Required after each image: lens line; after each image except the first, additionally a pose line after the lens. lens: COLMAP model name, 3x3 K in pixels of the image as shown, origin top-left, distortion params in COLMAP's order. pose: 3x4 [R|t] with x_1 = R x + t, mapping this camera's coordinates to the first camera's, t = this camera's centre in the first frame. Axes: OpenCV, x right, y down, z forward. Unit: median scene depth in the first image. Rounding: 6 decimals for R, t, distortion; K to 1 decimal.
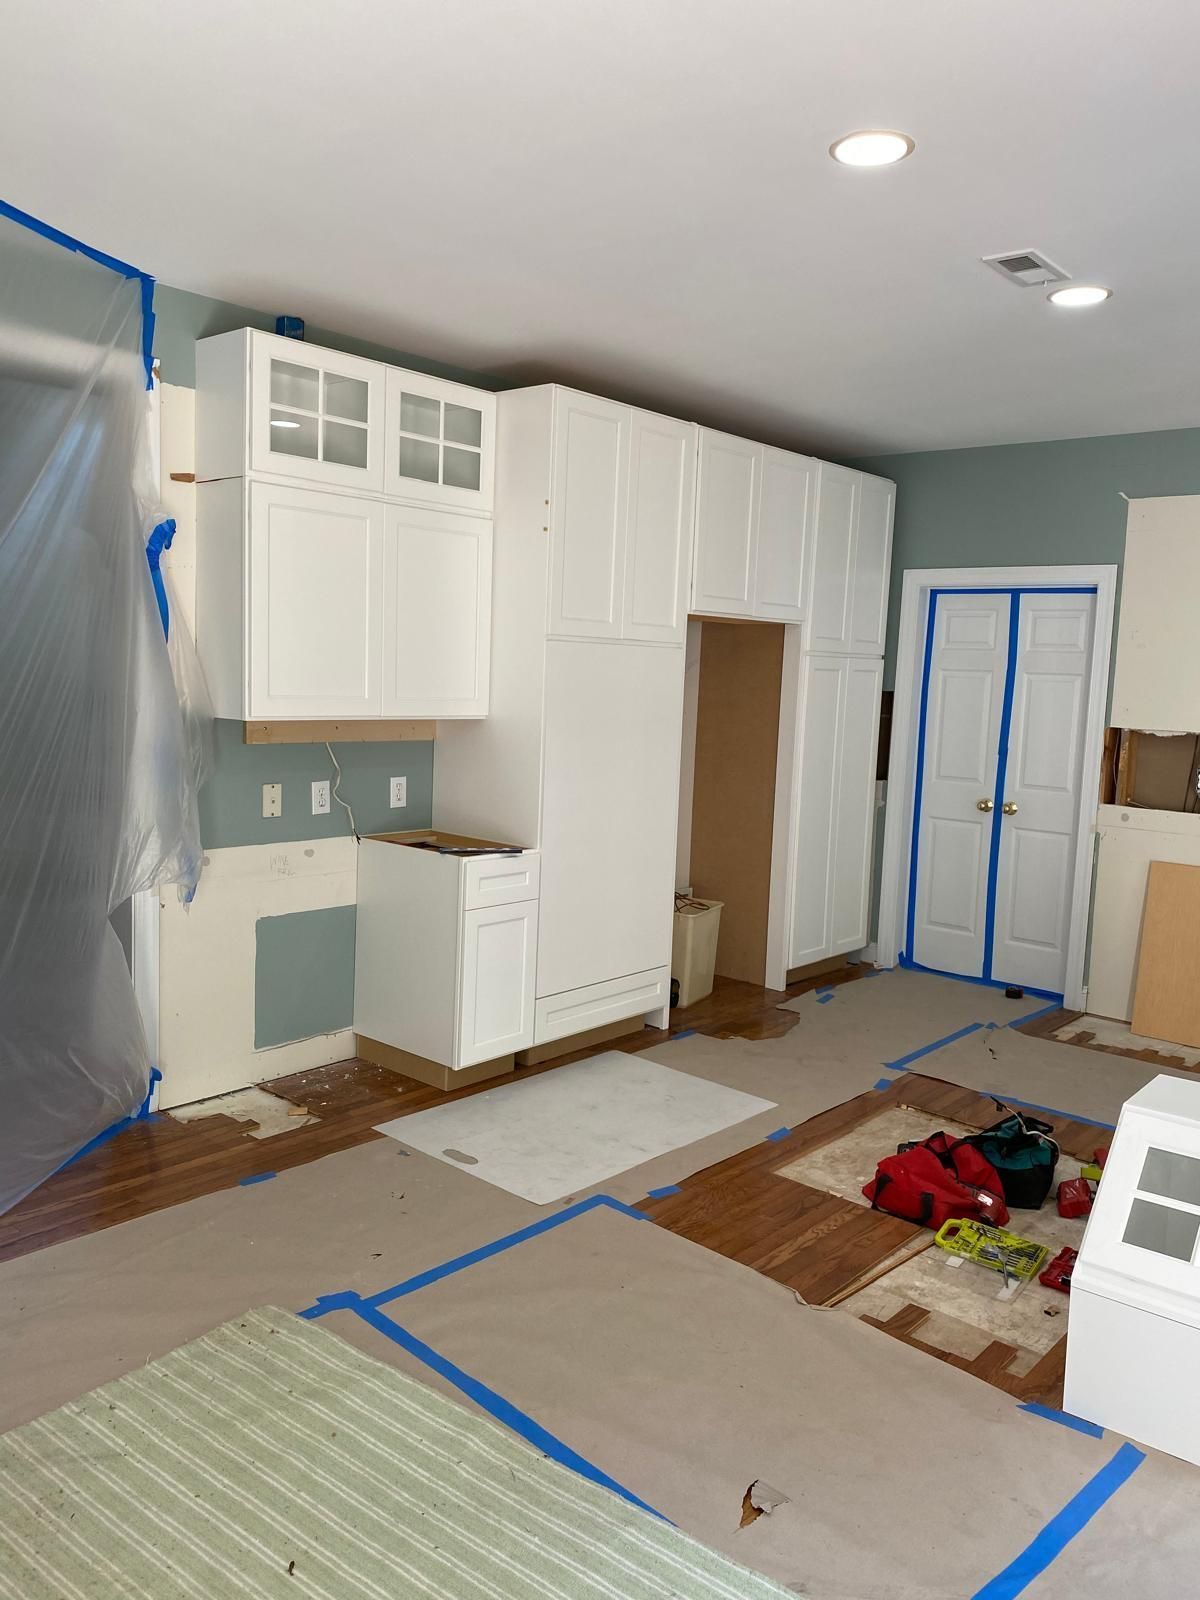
lens RADIAL K [[1220.5, 0, 592.4], [0, 1220.5, 793.2], [0, 0, 1]] dist [0.047319, -0.051644]
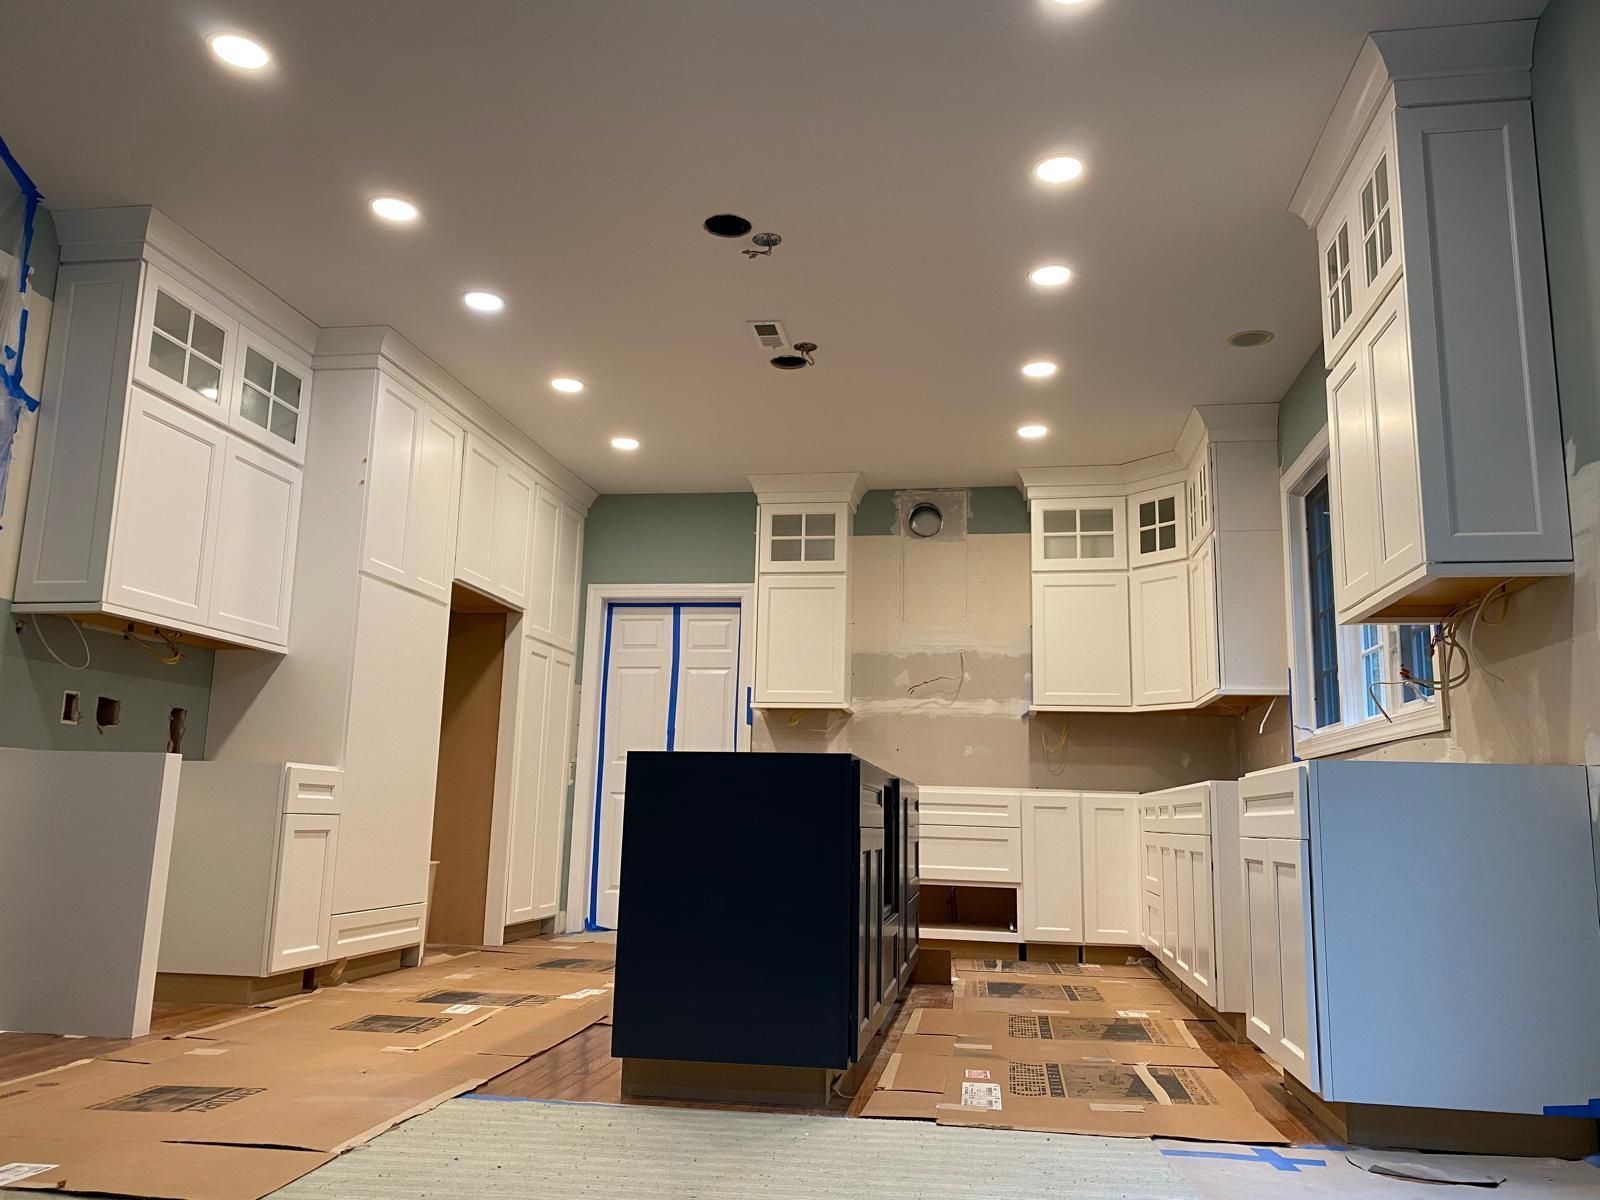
lens RADIAL K [[1220.5, 0, 800.8], [0, 1220.5, 598.6], [0, 0, 1]] dist [0.047319, -0.051644]
pose [[0.844690, 0.074436, 0.530056, -0.290838], [0.066643, 0.967952, -0.242132, 0.192976], [-0.531092, 0.239851, 0.812658, -0.125178]]
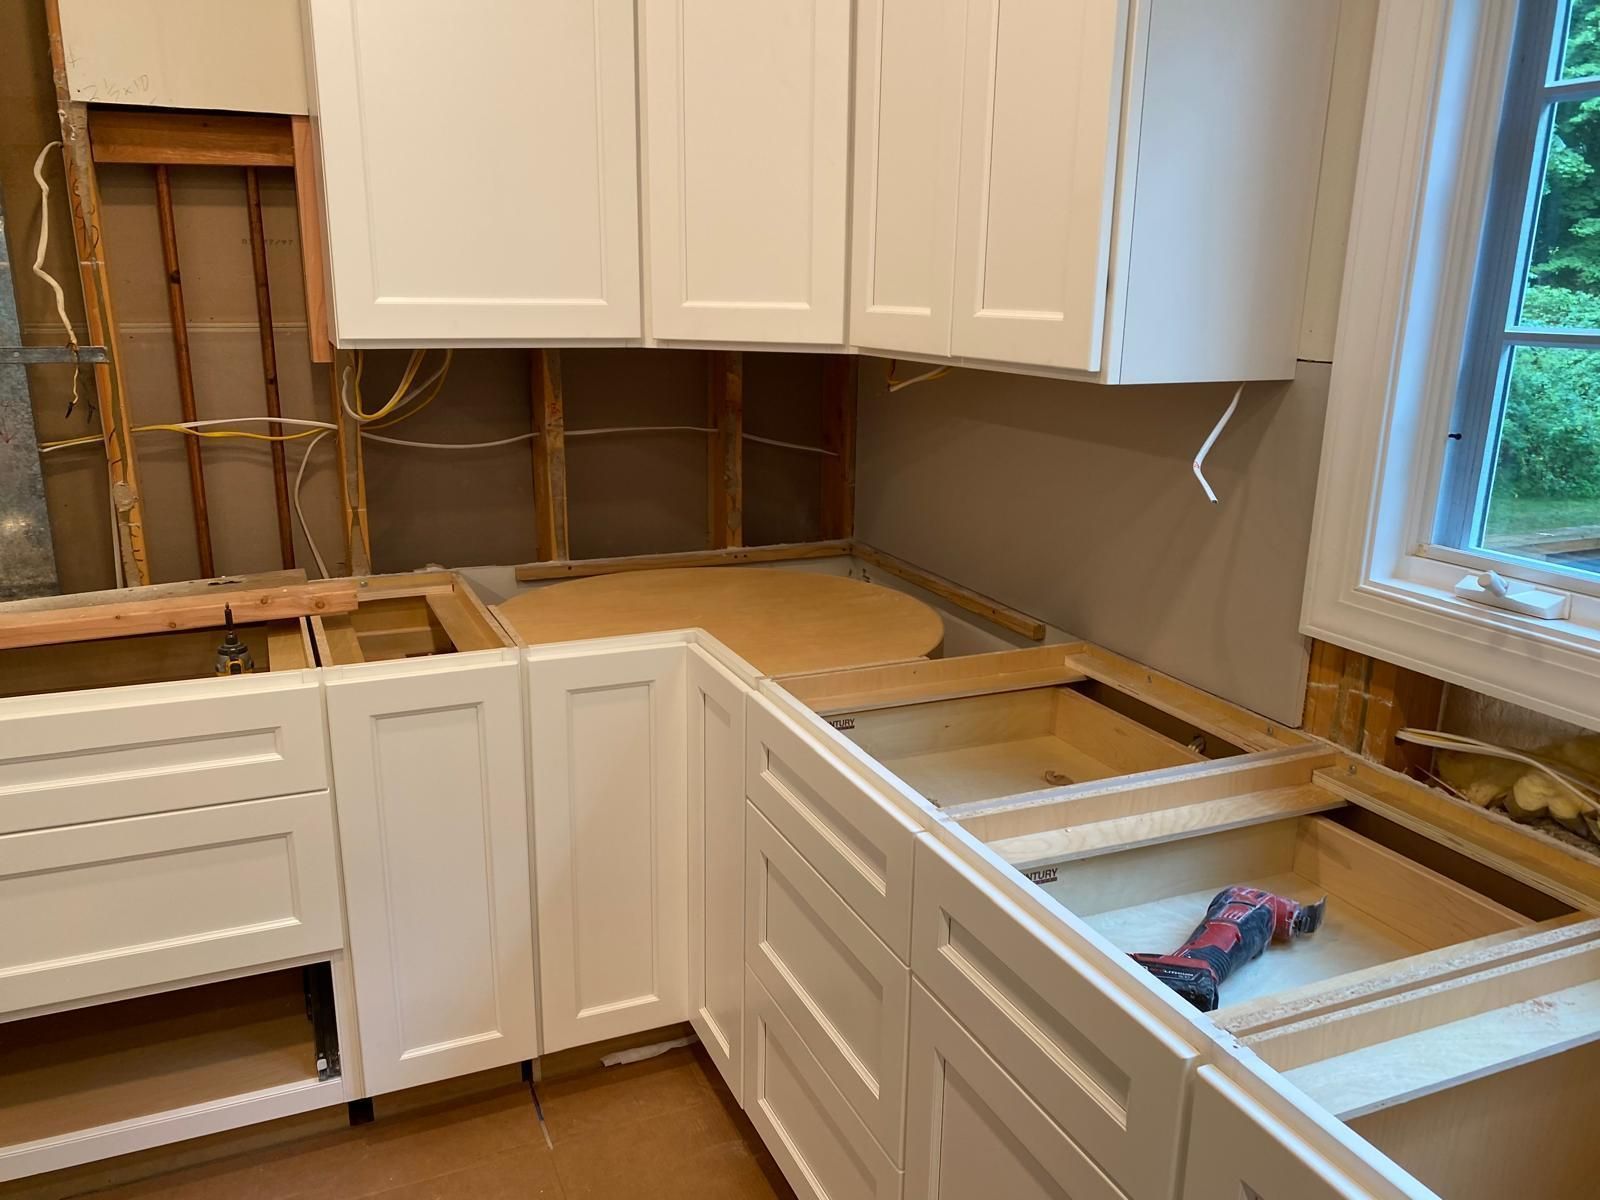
lens RADIAL K [[1220.5, 0, 799.7], [0, 1220.5, 608.3], [0, 0, 1]] dist [0.047319, -0.051644]
pose [[0.422088, -0.267551, 0.866174, 0.413575], [0.100225, 0.963372, 0.248735, -0.026287], [-0.900998, -0.018176, 0.433443, 0.626968]]
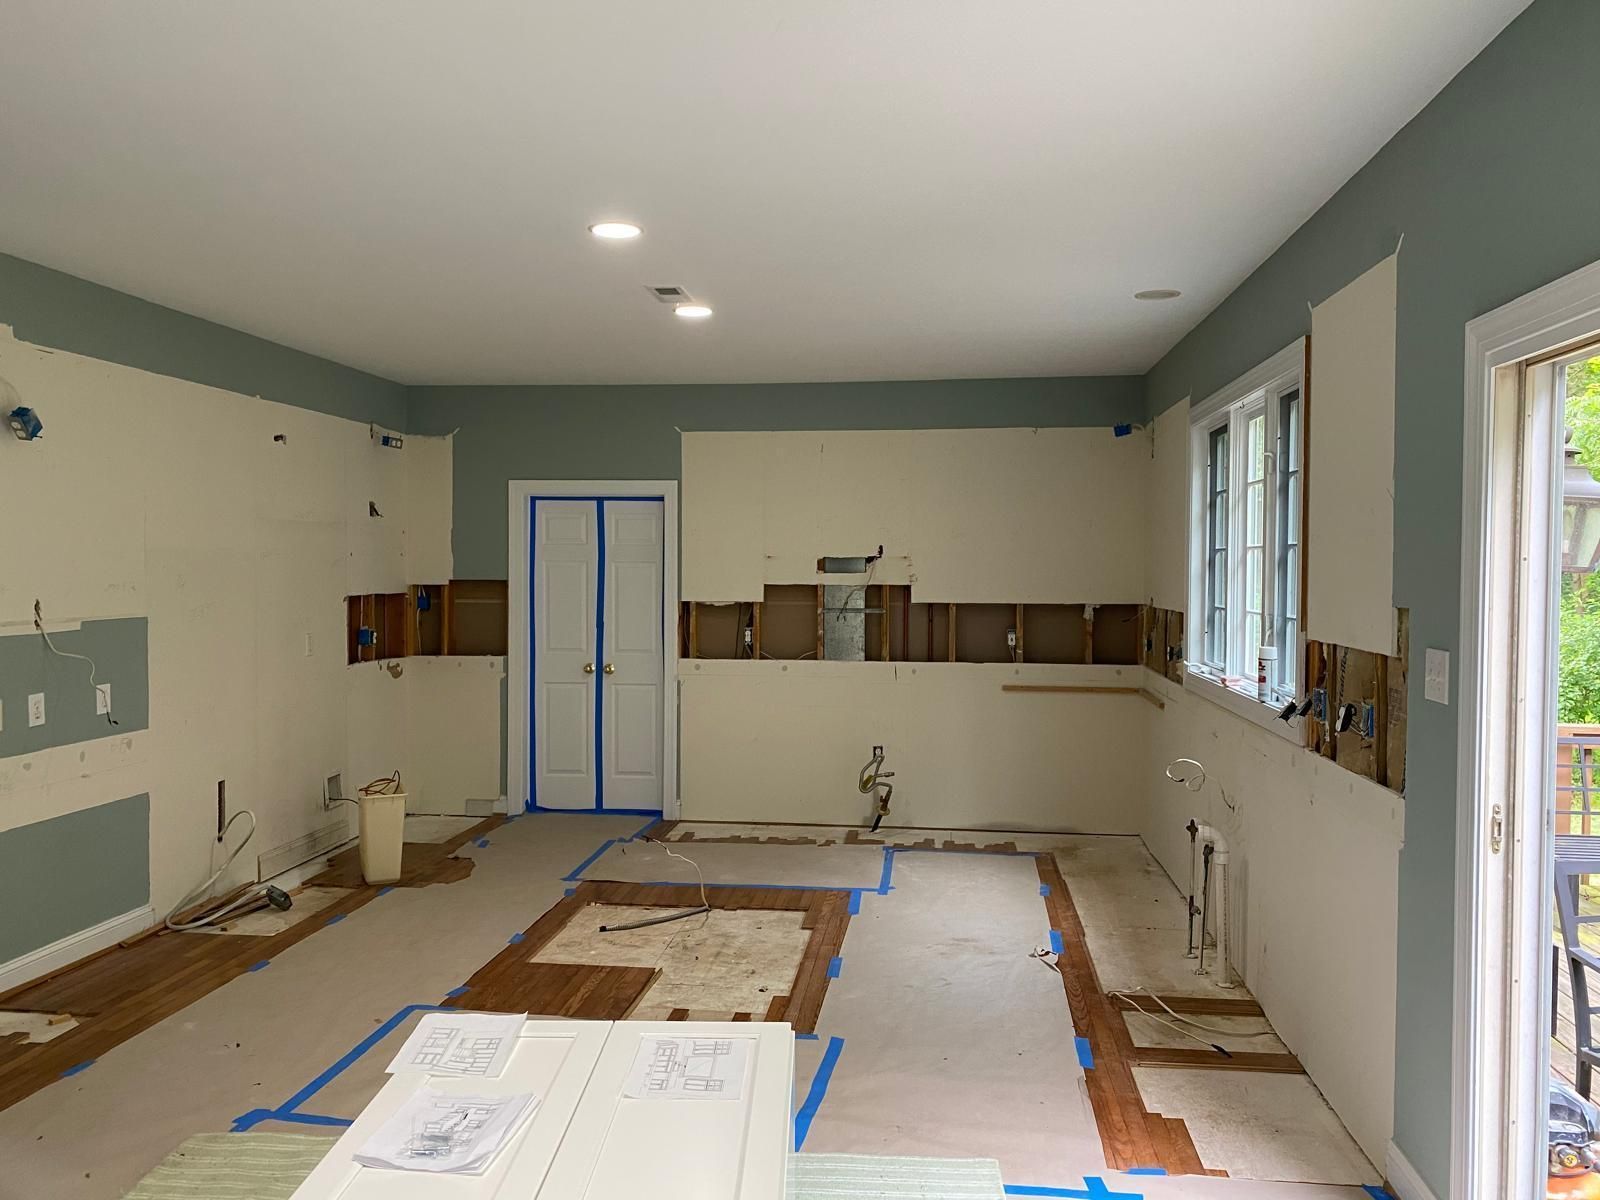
lens RADIAL K [[1220.5, 0, 800.4], [0, 1220.5, 596.4], [0, 0, 1]] dist [0.047319, -0.051644]
pose [[0.823898, -0.050313, 0.564501, -0.274439], [0.087623, 0.995383, -0.039169, 0.005728], [-0.559924, 0.081734, 0.824503, -0.202050]]
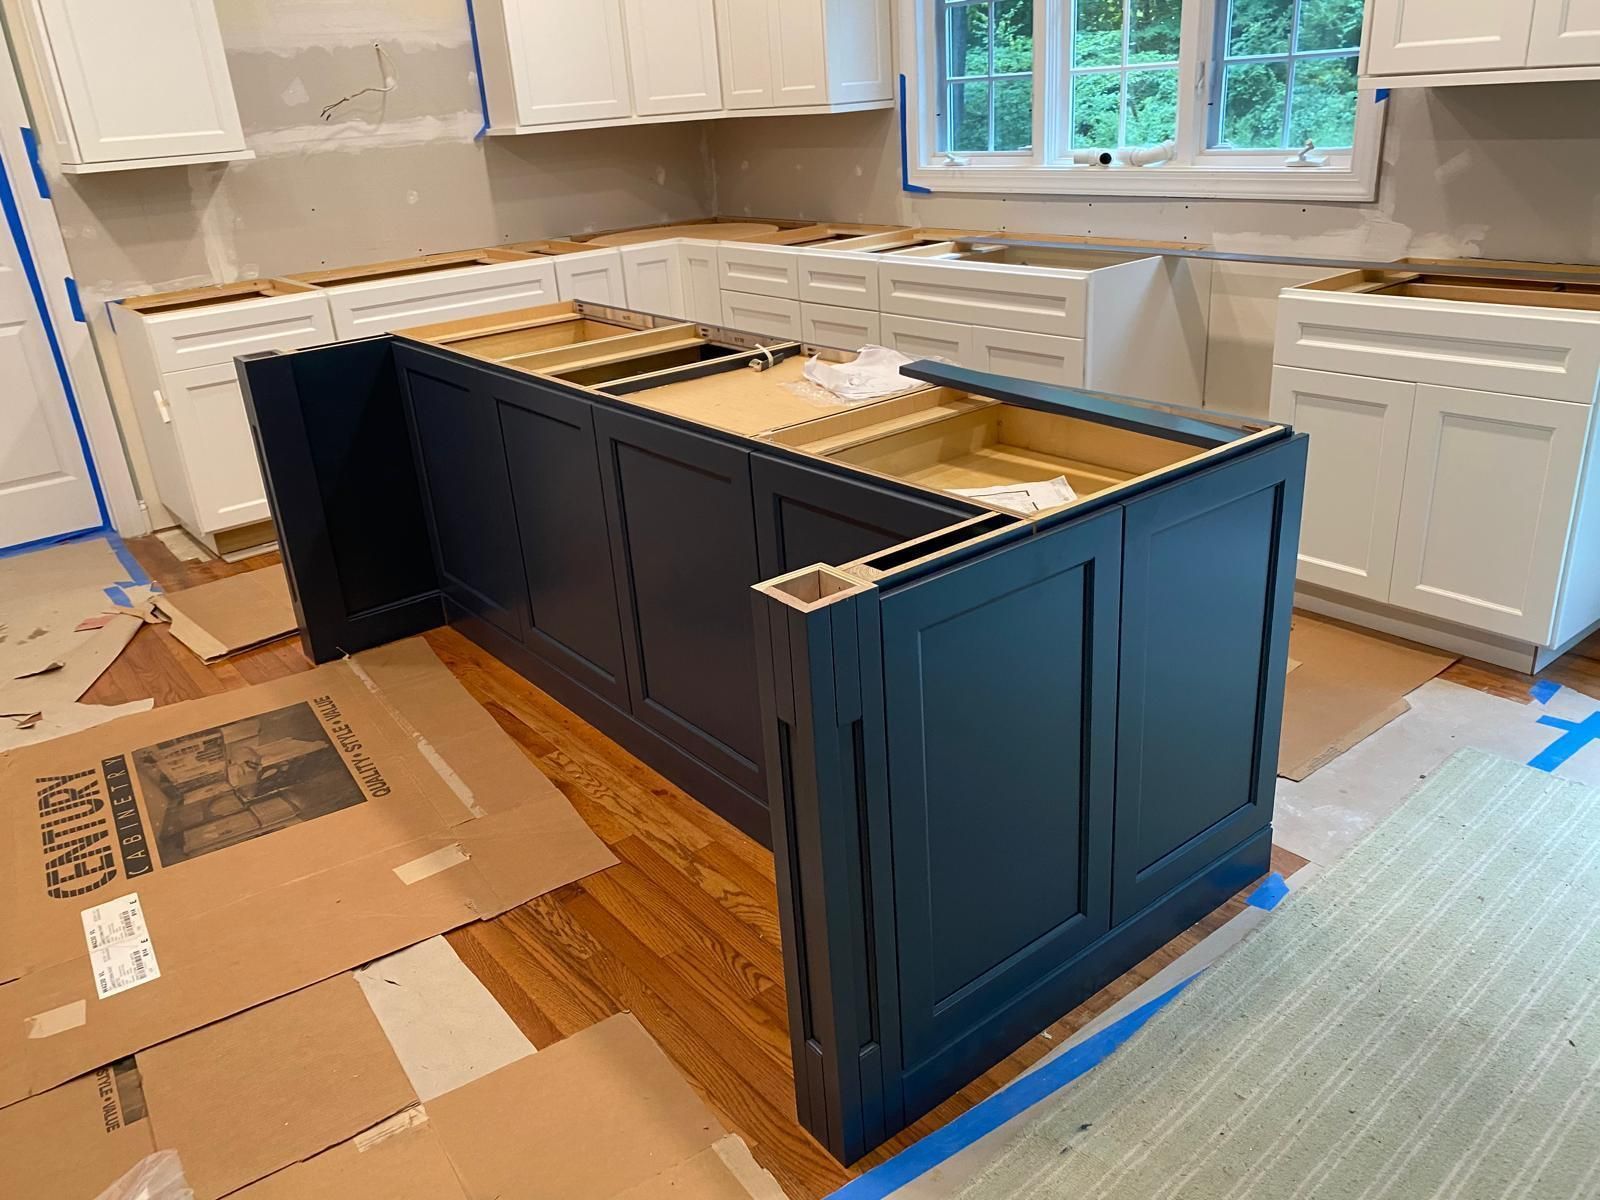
lens RADIAL K [[1220.5, 0, 788.6], [0, 1220.5, 591.1], [0, 0, 1]] dist [0.047319, -0.051644]
pose [[0.180700, -0.424832, 0.887054, -0.339759], [0.180255, 0.900930, 0.394758, -0.041588], [-0.966879, 0.088563, 0.239376, 0.521147]]
